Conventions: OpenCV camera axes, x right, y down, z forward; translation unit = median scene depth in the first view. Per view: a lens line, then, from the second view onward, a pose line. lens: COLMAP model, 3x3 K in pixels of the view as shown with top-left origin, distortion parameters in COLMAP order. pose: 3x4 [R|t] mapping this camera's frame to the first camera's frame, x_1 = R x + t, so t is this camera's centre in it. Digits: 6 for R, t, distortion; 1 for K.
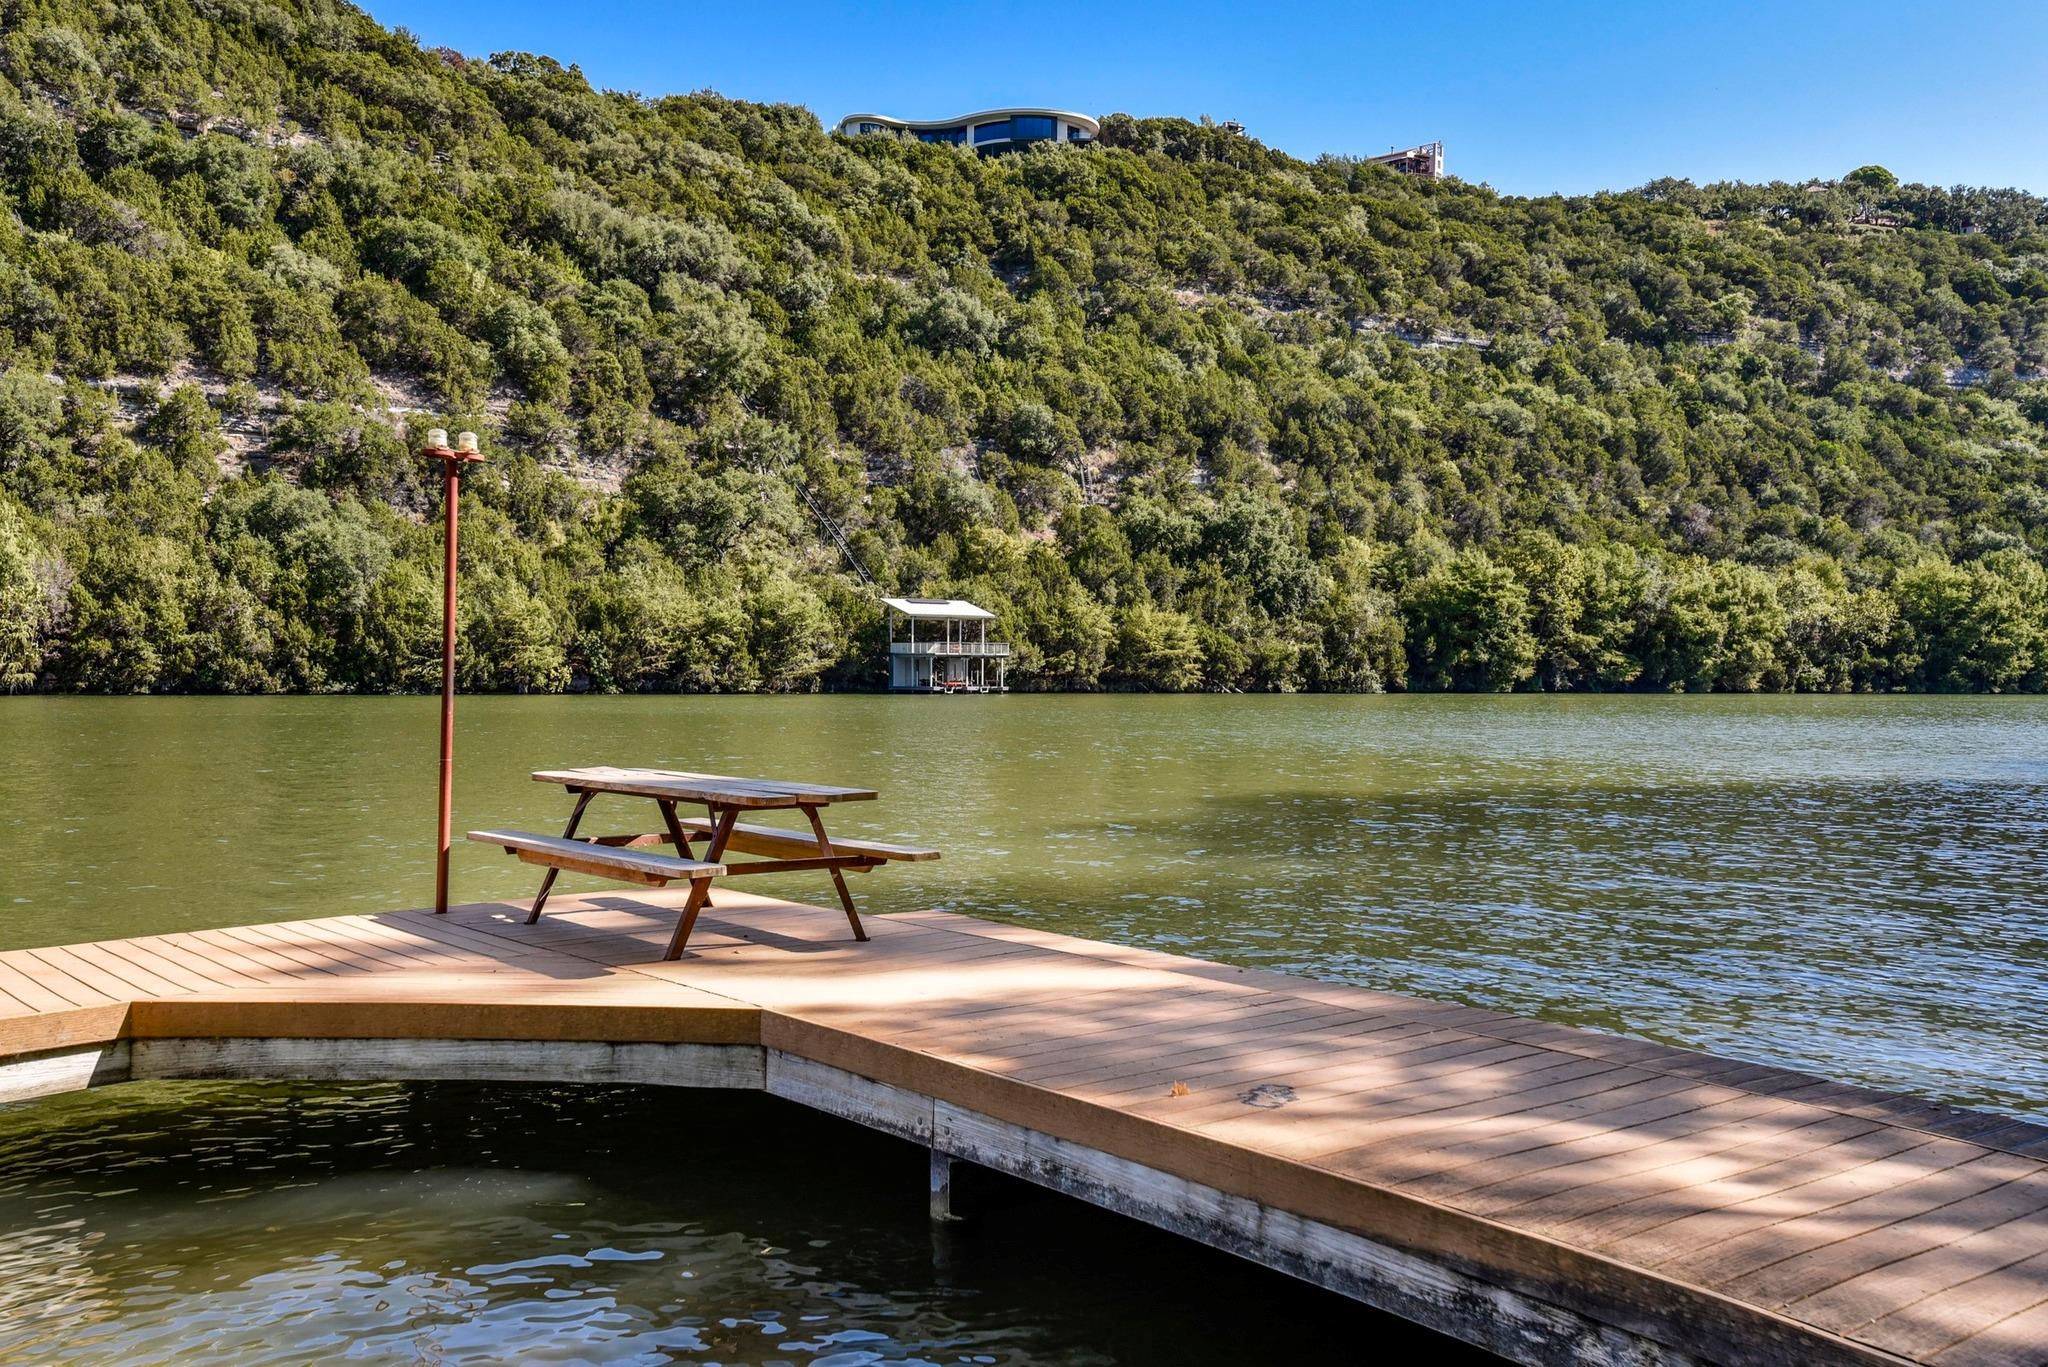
lens RADIAL K [[1715.9, 0, 1024.0], [0, 1715.9, 683.5], [0, 0, 1]] dist [0.158765, 0.003793]
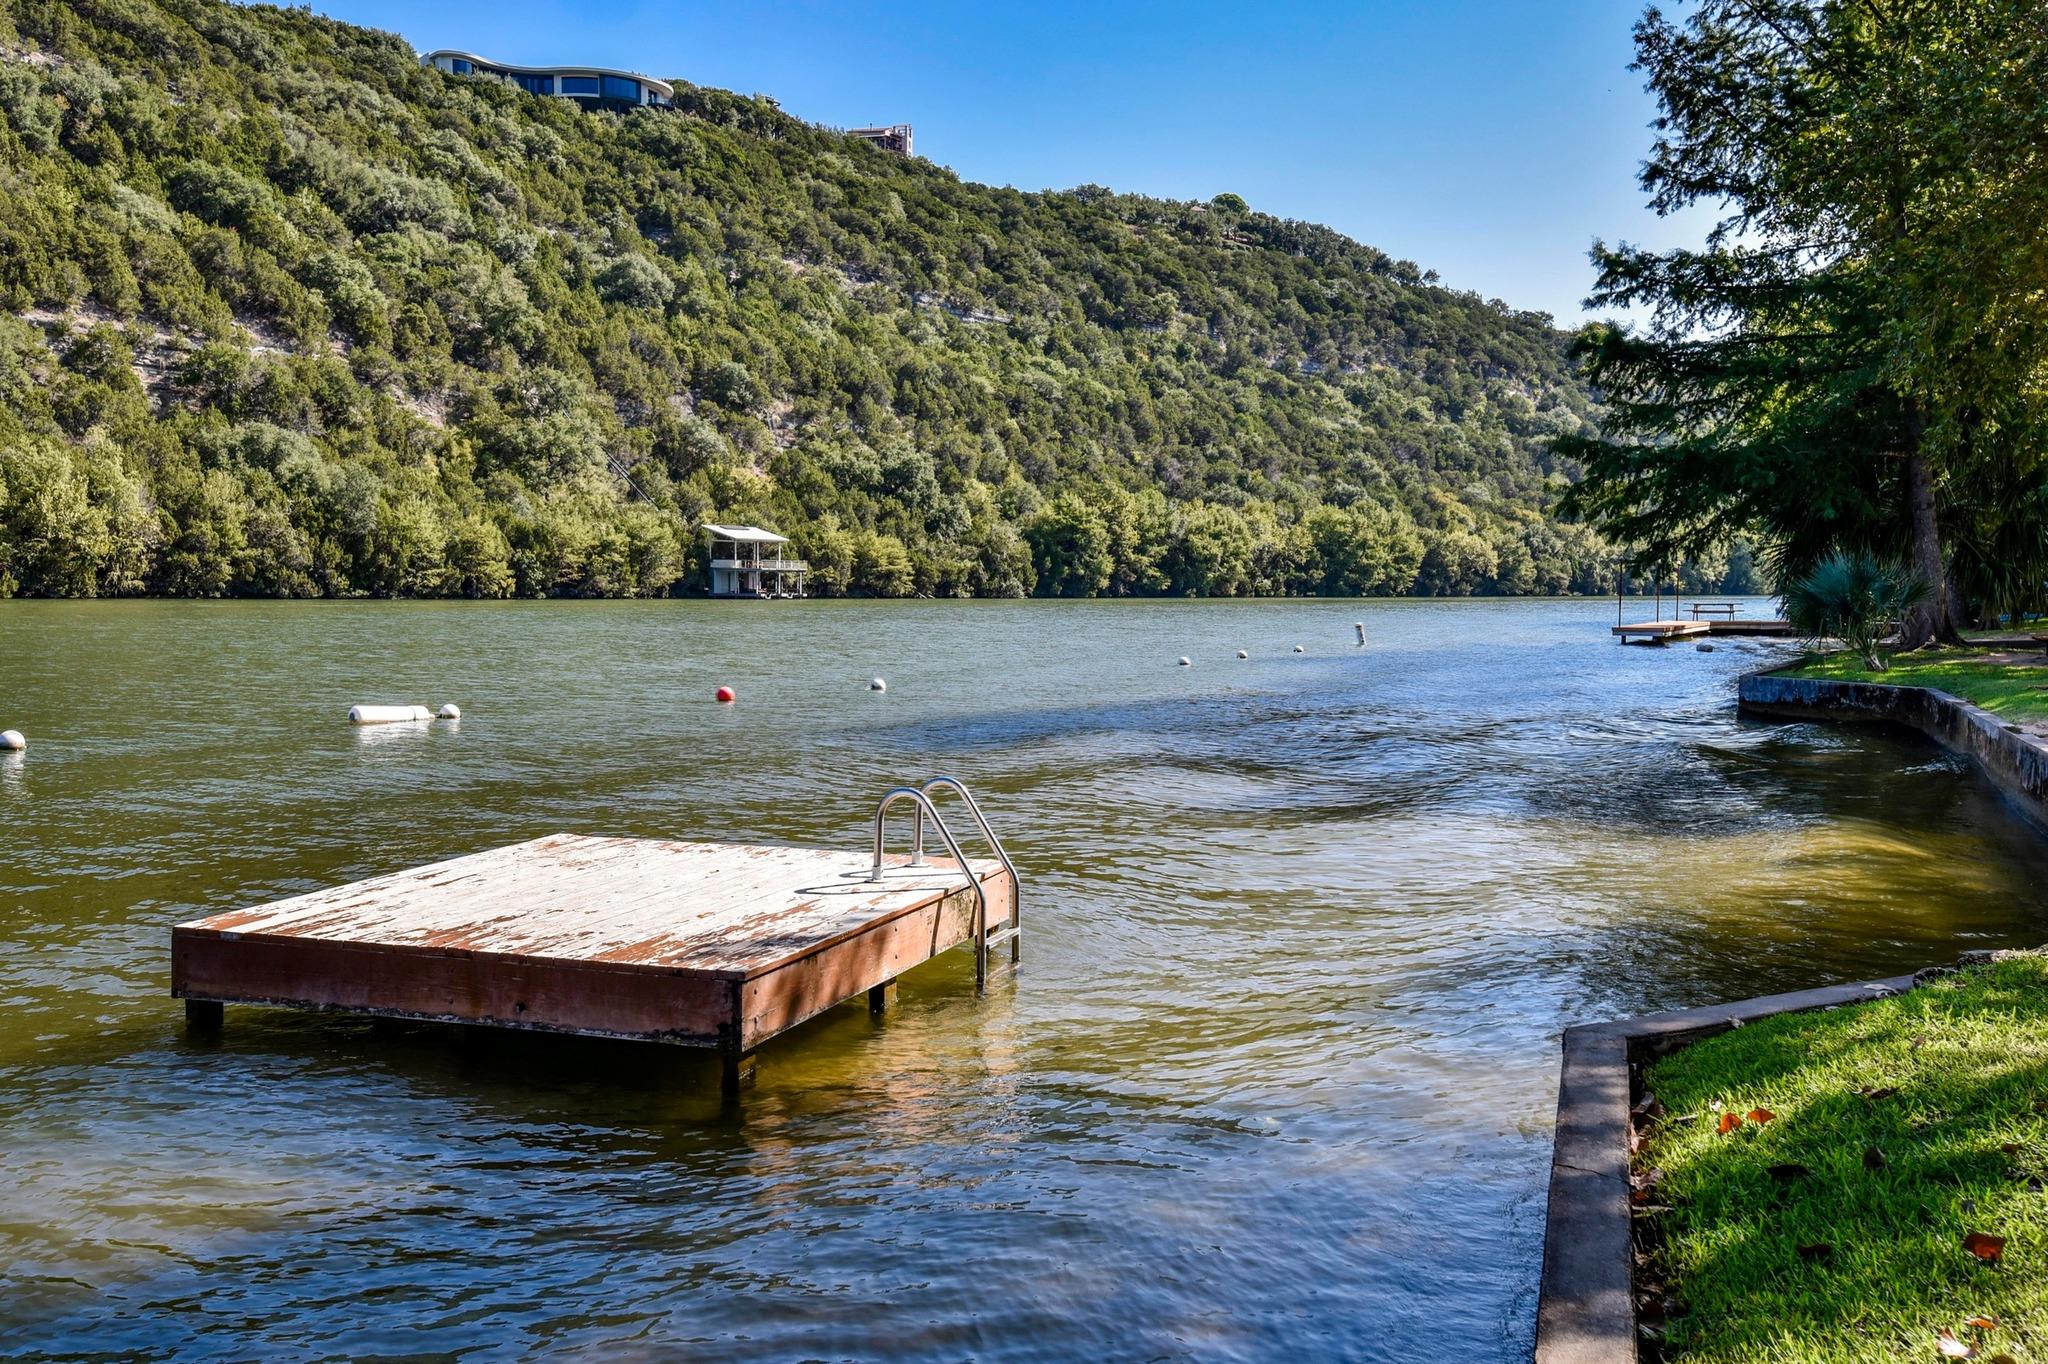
lens RADIAL K [[1717.8, 0, 1021.4], [0, 1717.8, 625.4], [0, 0, 1]] dist [0.289309, 0.237051]
pose [[0.924730, -0.007980, 0.380539, -0.237732], [-0.000043, 0.999778, 0.021071, -0.001107], [-0.380623, -0.019501, 0.924525, -0.193821]]
